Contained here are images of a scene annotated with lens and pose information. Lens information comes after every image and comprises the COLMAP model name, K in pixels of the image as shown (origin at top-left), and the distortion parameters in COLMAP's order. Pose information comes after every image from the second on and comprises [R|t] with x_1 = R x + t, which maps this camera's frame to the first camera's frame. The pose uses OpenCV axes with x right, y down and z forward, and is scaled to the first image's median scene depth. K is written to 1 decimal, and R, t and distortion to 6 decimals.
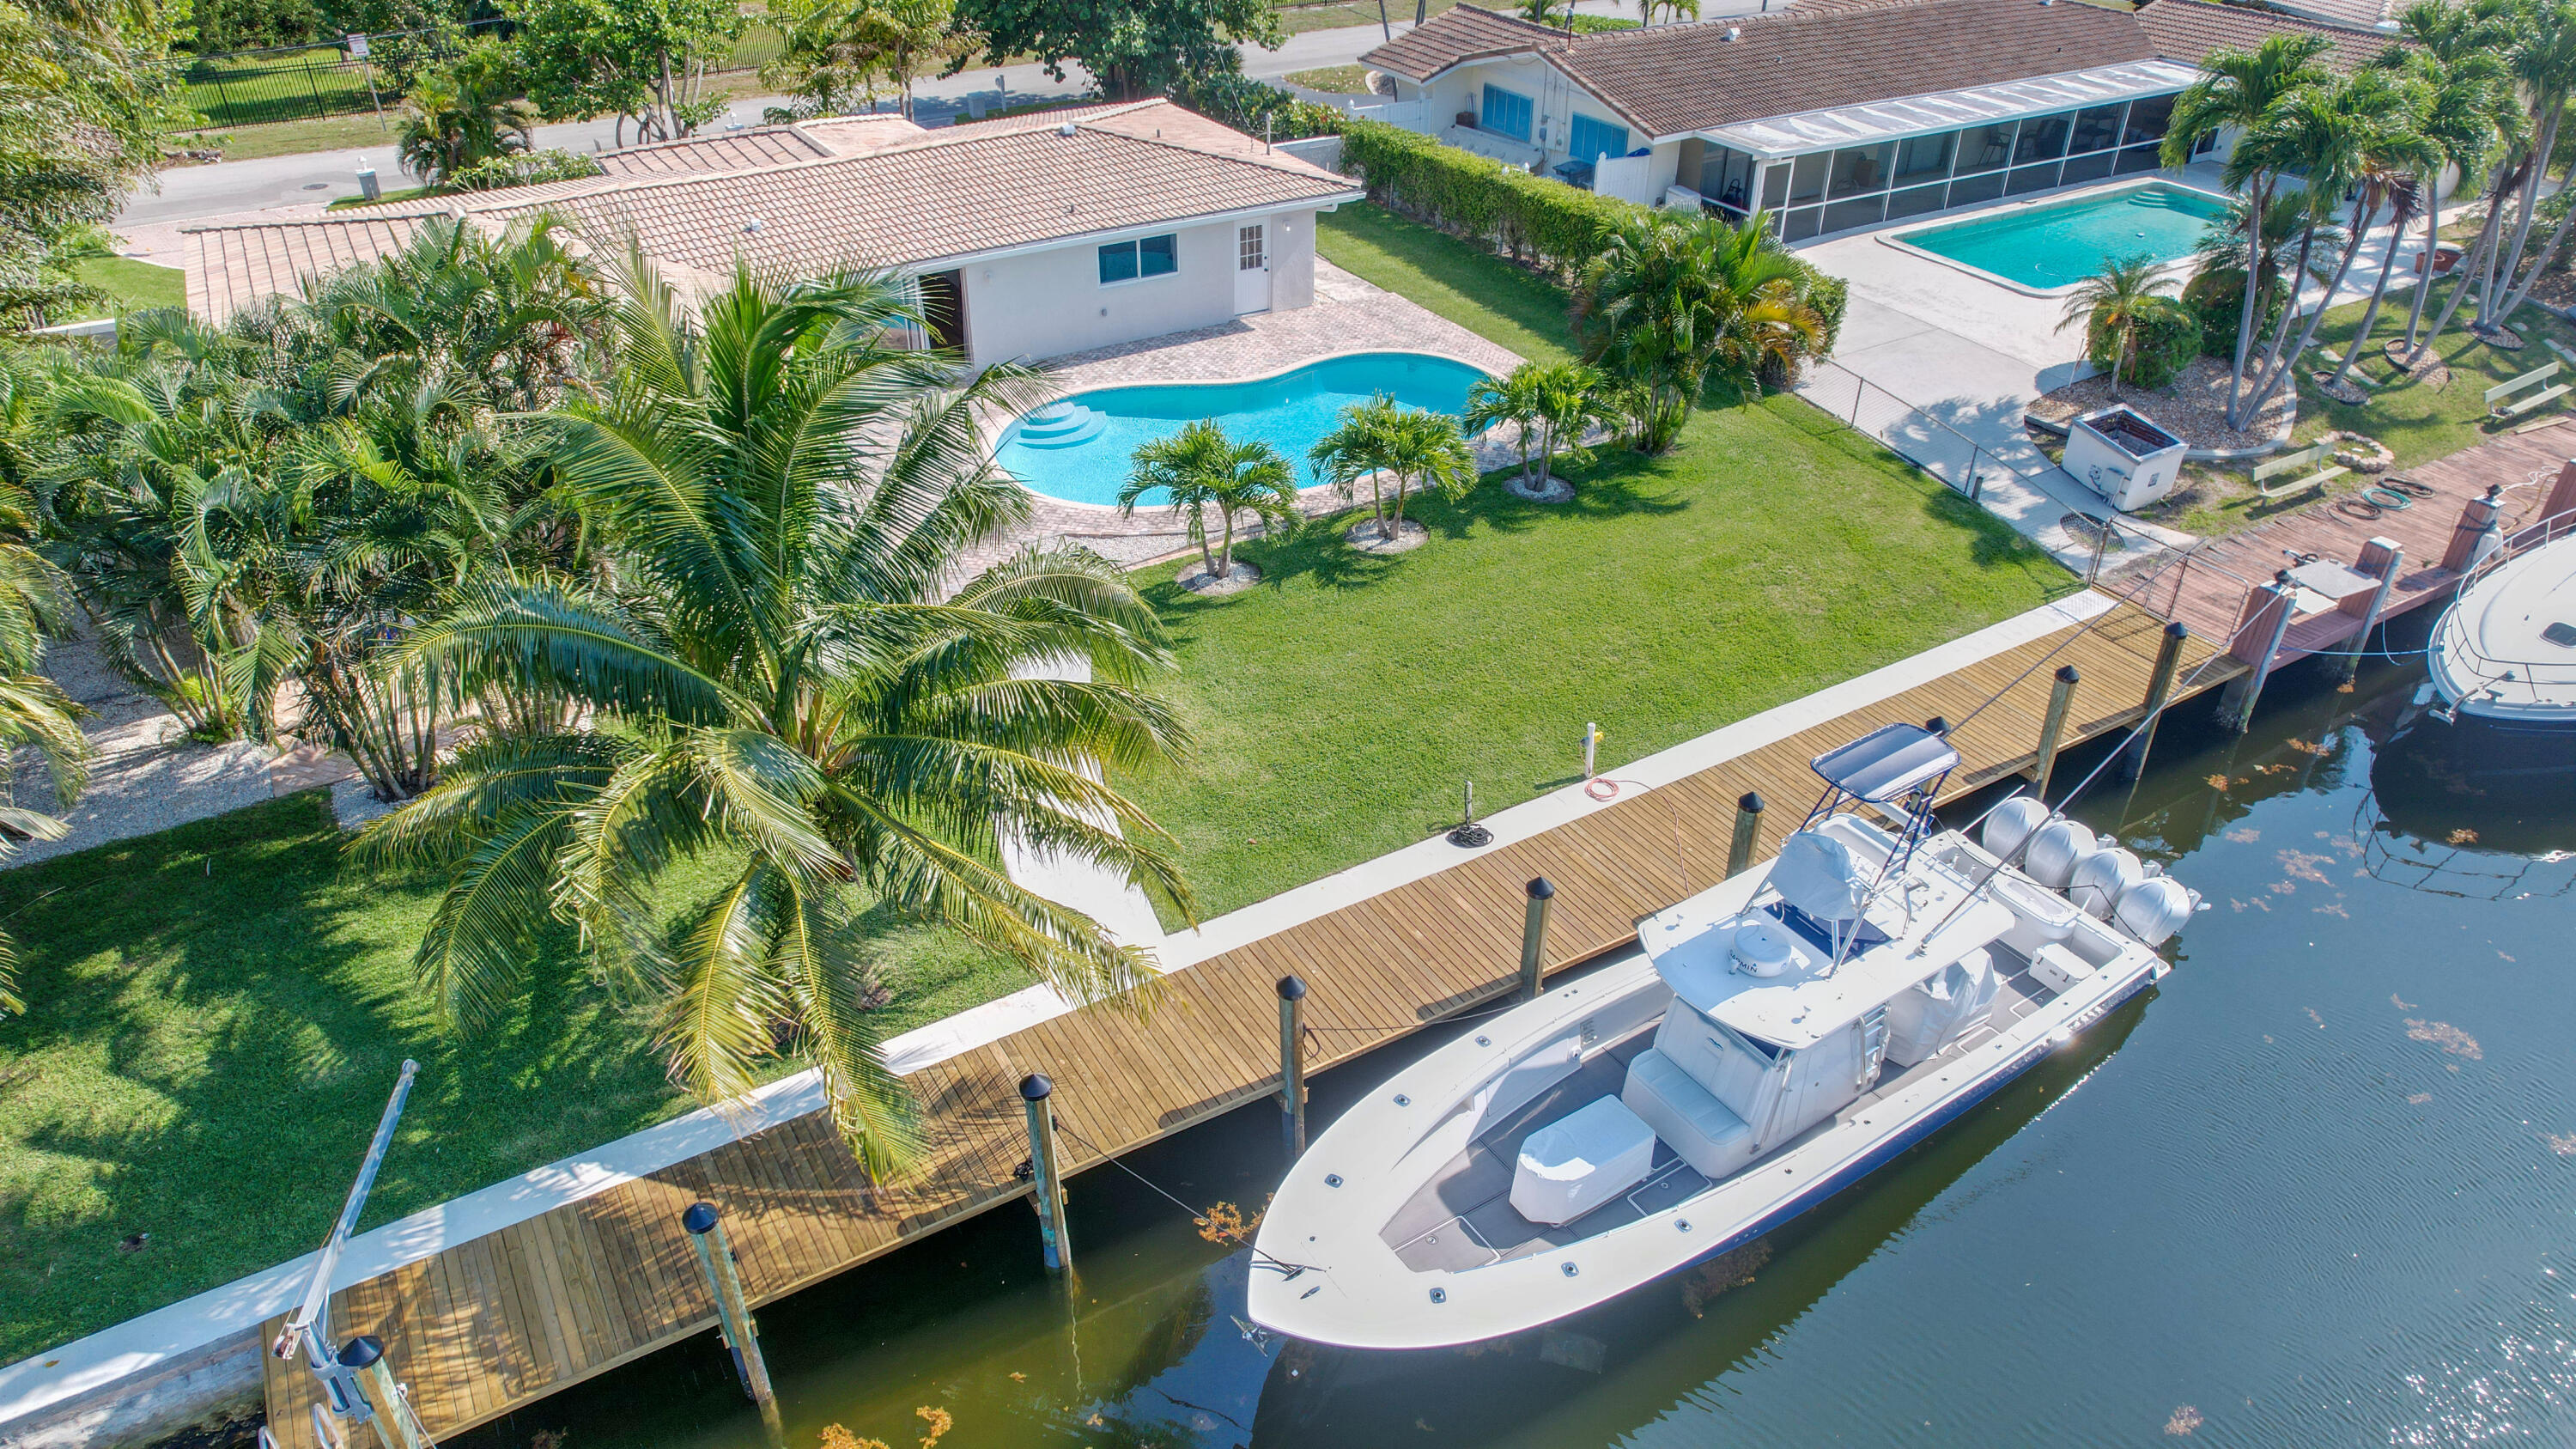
lens RADIAL K [[1641.0, 0, 1288.0], [0, 1641.0, 724.5], [0, 0, 1]] dist [-0.081156, 0.074210]
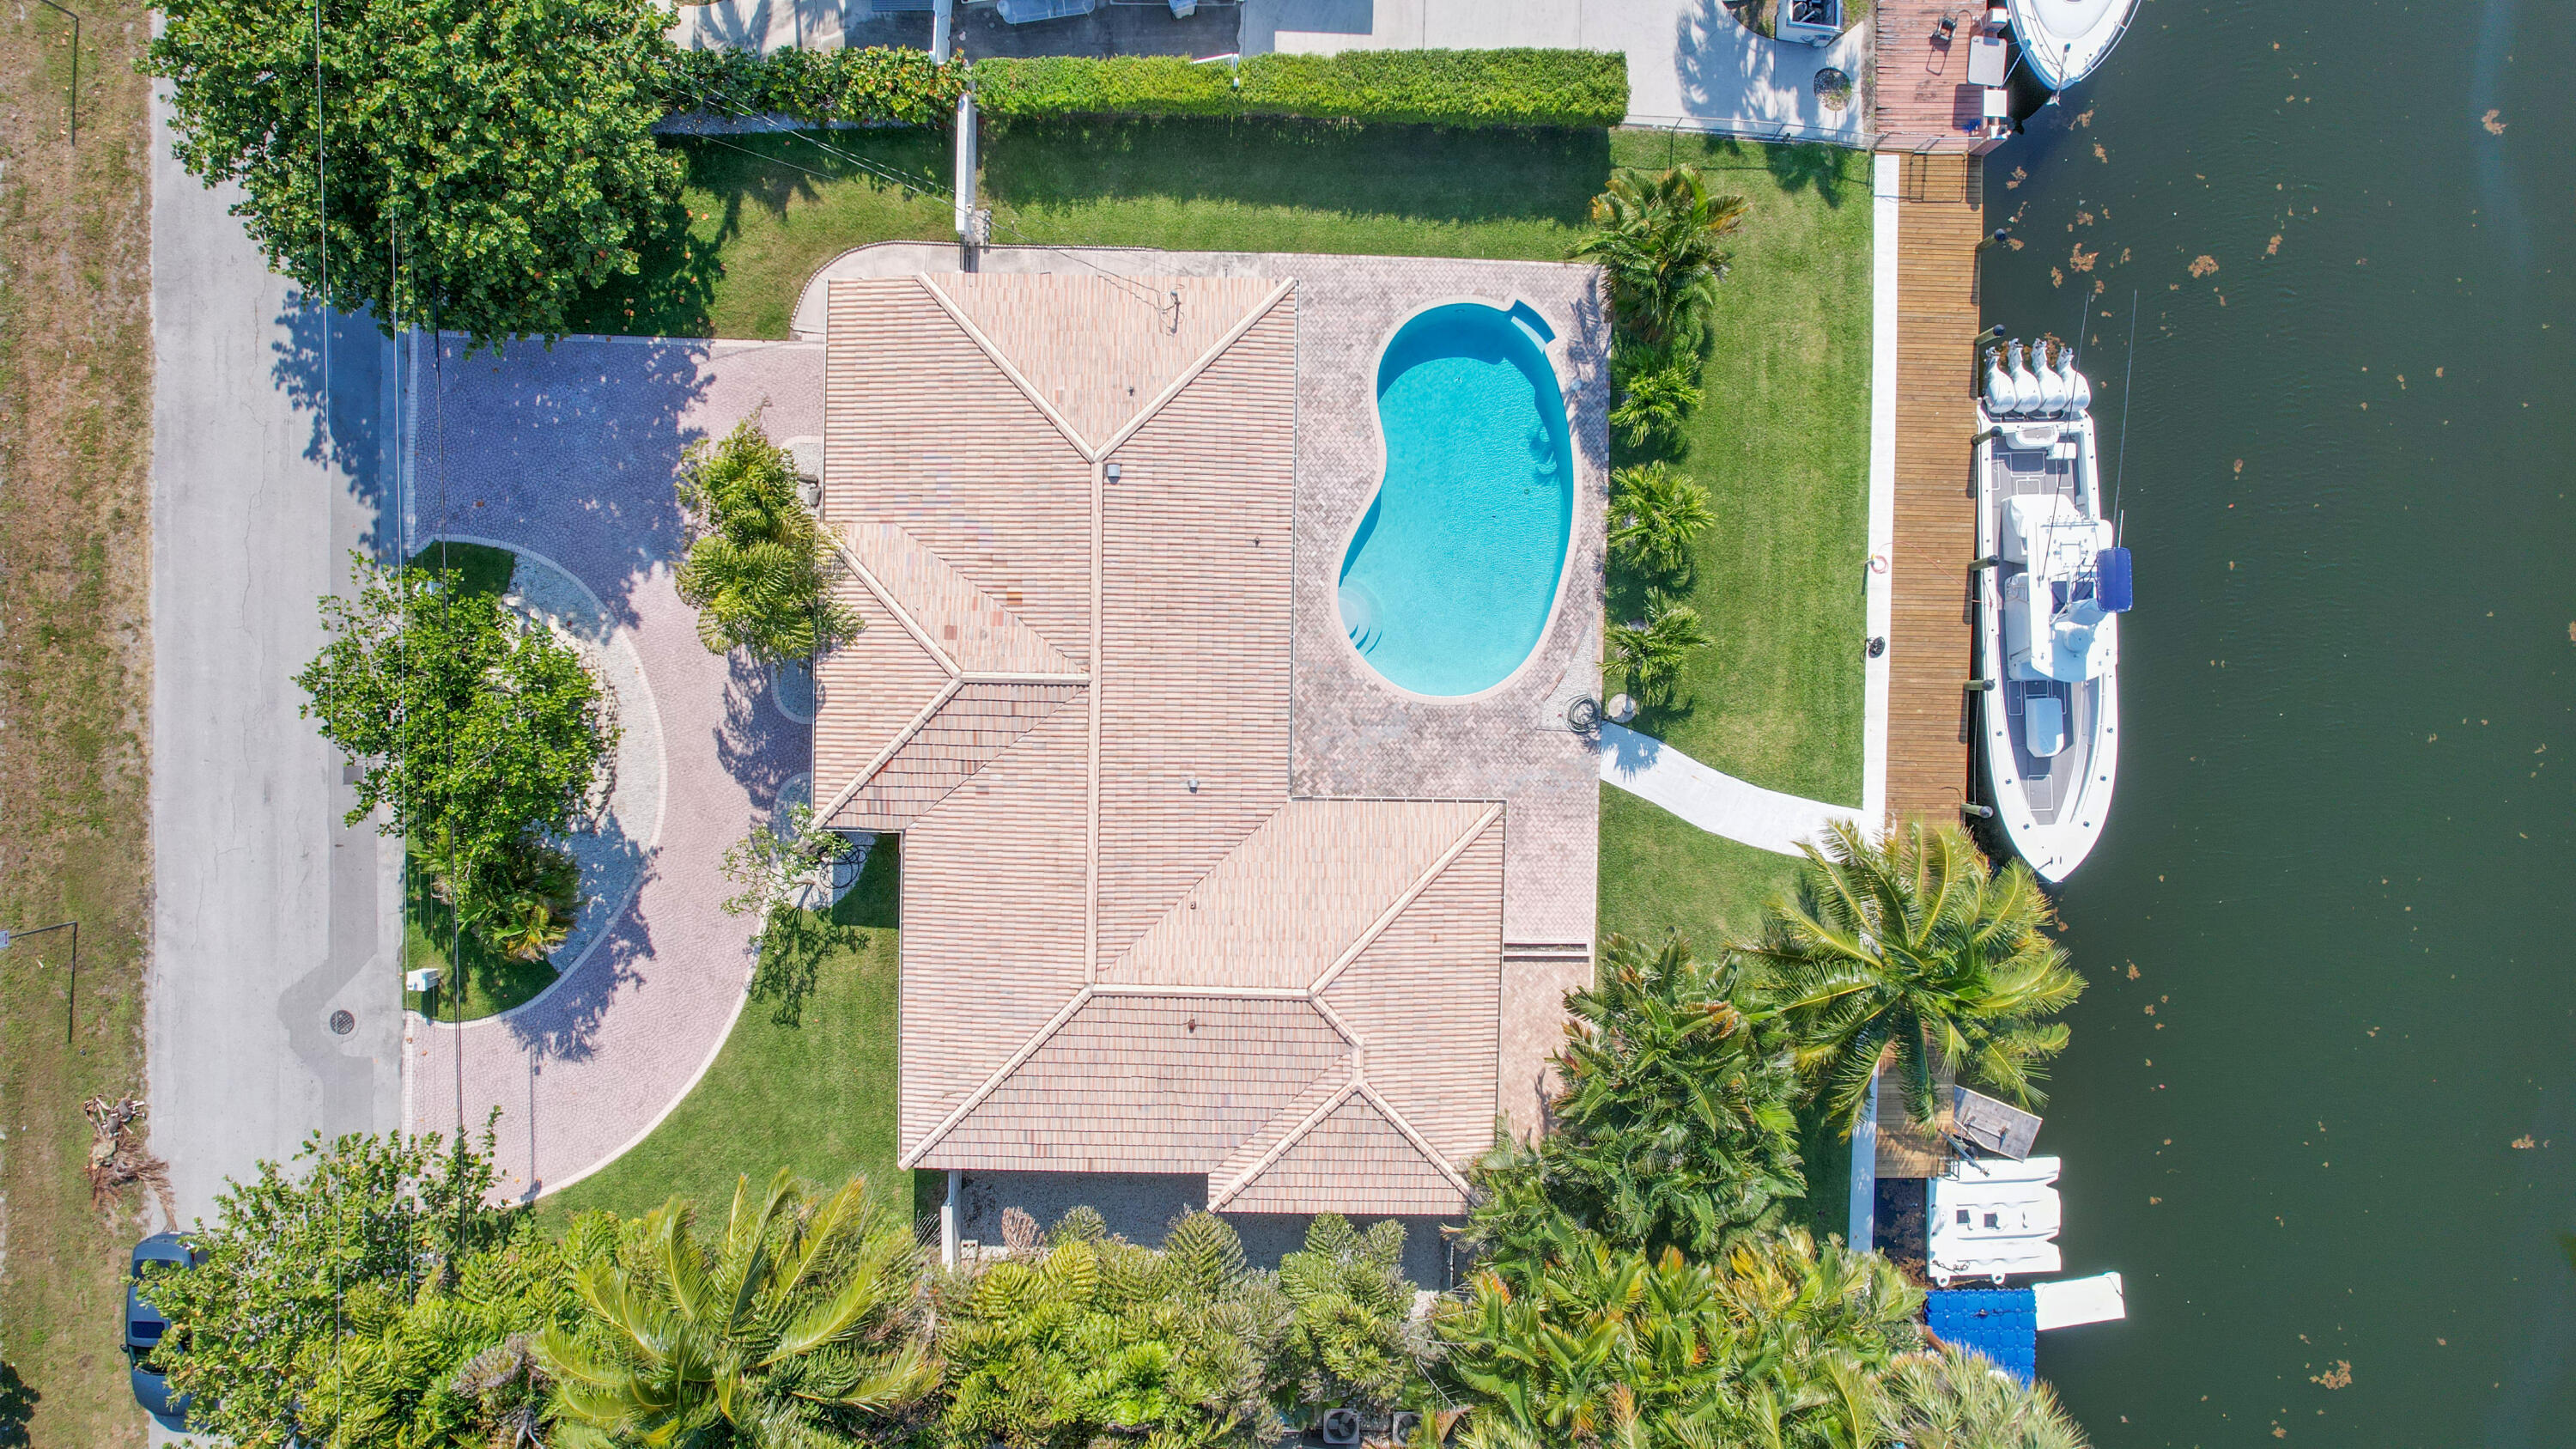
lens RADIAL K [[1641.0, 0, 1288.0], [0, 1641.0, 724.5], [0, 0, 1]] dist [-0.081156, 0.074210]
pose [[0.529693, -0.848112, -0.011445, -0.247219], [0.468196, 0.281110, 0.837717, -1.431722], [-0.707260, -0.449092, 0.545985, 0.276860]]
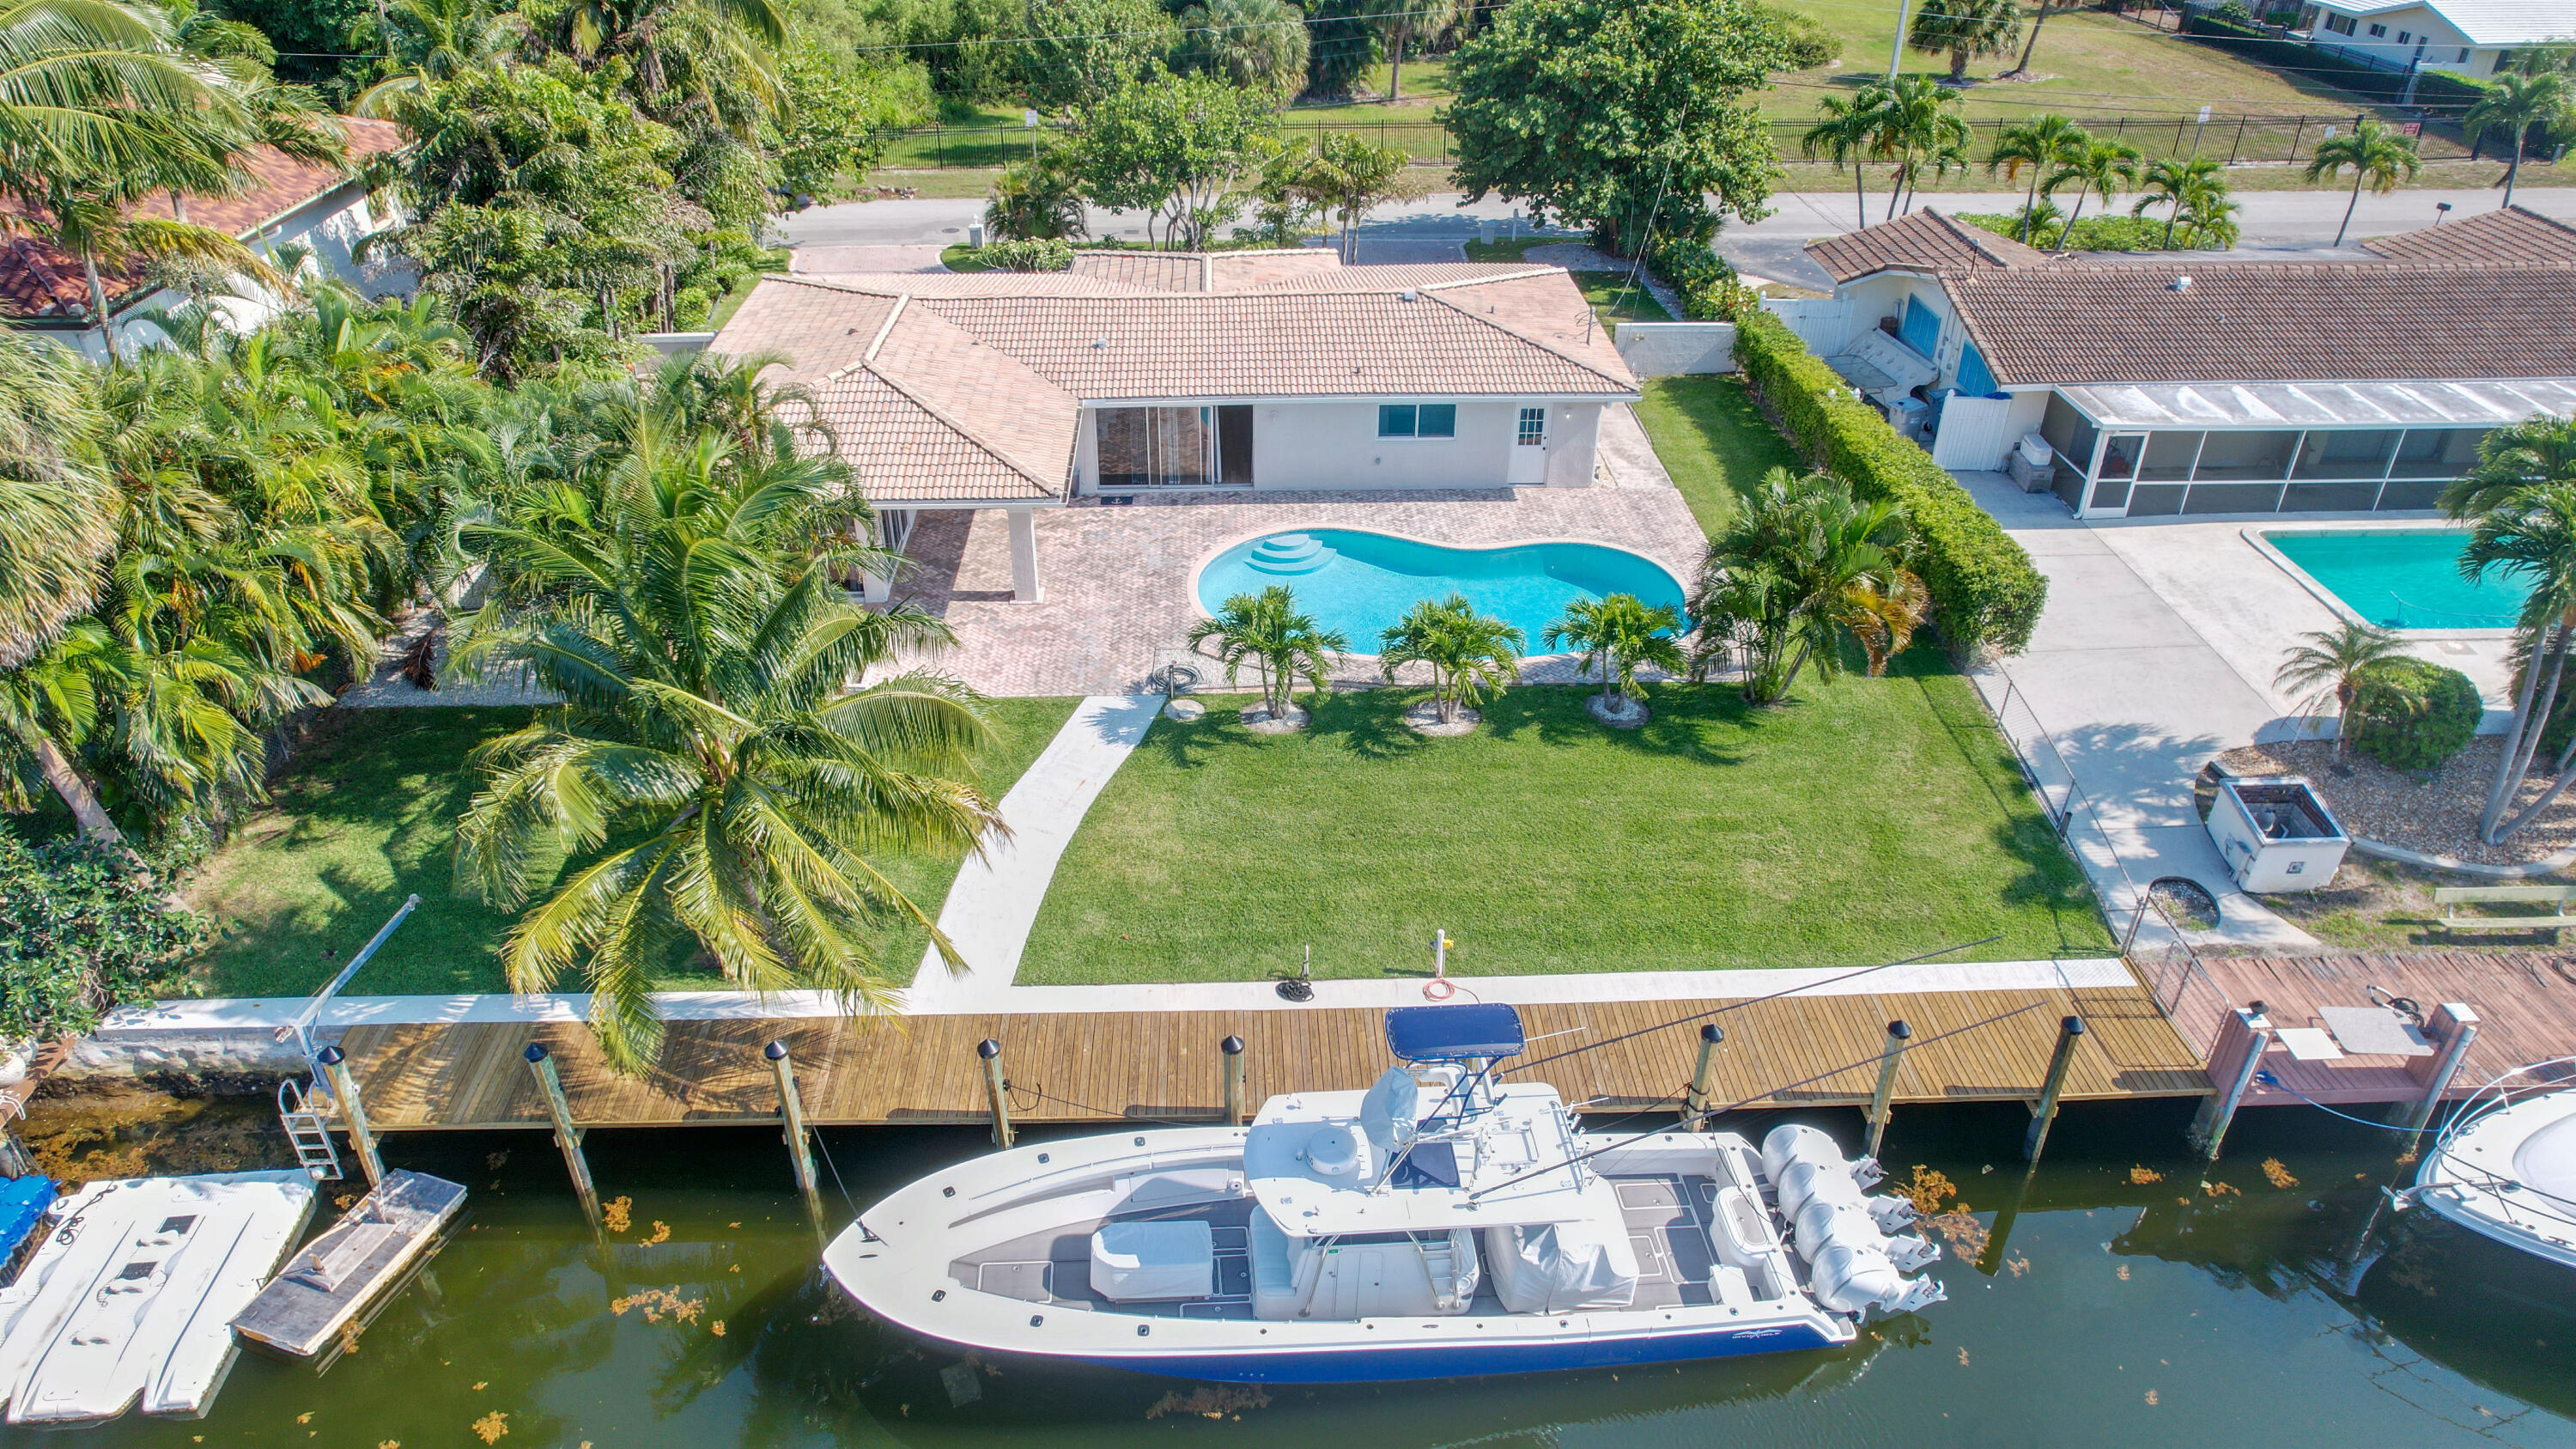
lens RADIAL K [[1641.0, 0, 1288.0], [0, 1641.0, 724.5], [0, 0, 1]] dist [-0.081156, 0.074210]
pose [[0.877301, 0.254163, -0.407118, 0.395001], [-0.263128, 0.964130, 0.034888, -0.113961], [0.401382, 0.076517, 0.912709, -0.060115]]
